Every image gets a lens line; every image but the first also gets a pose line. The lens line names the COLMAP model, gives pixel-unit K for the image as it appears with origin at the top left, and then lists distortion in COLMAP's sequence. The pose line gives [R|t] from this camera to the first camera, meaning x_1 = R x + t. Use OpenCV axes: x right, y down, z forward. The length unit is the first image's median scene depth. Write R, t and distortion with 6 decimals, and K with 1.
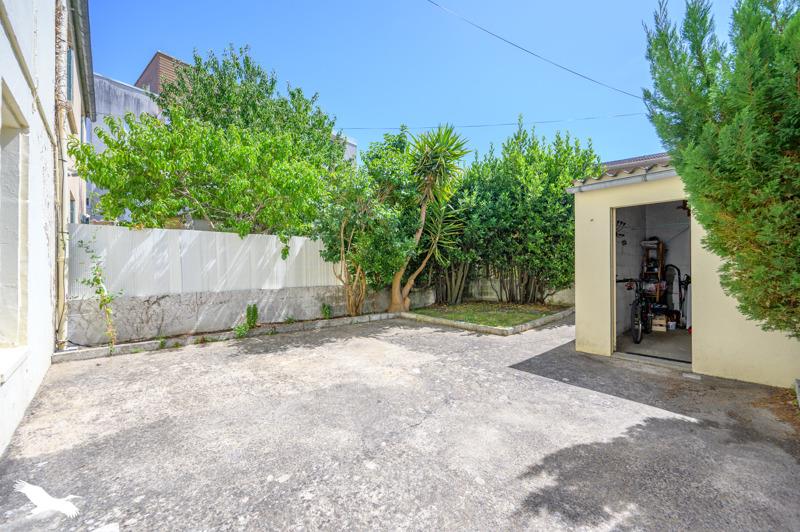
lens RADIAL K [[322.2, 0, 399.4], [0, 322.2, 268.3], [0, 0, 1]] dist [0.000034, 0.000004]
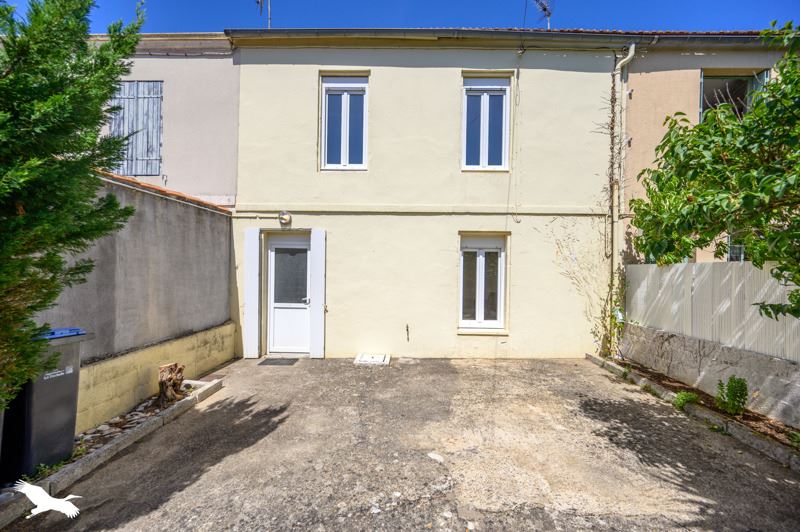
lens RADIAL K [[322.2, 0, 399.4], [0, 322.2, 268.3], [0, 0, 1]] dist [0.000034, 0.000004]
pose [[-0.717552, -0.004012, -0.696493, 0.806167], [-0.010250, 0.999936, 0.004800, -0.170371], [0.696429, 0.010583, -0.717548, 1.826990]]
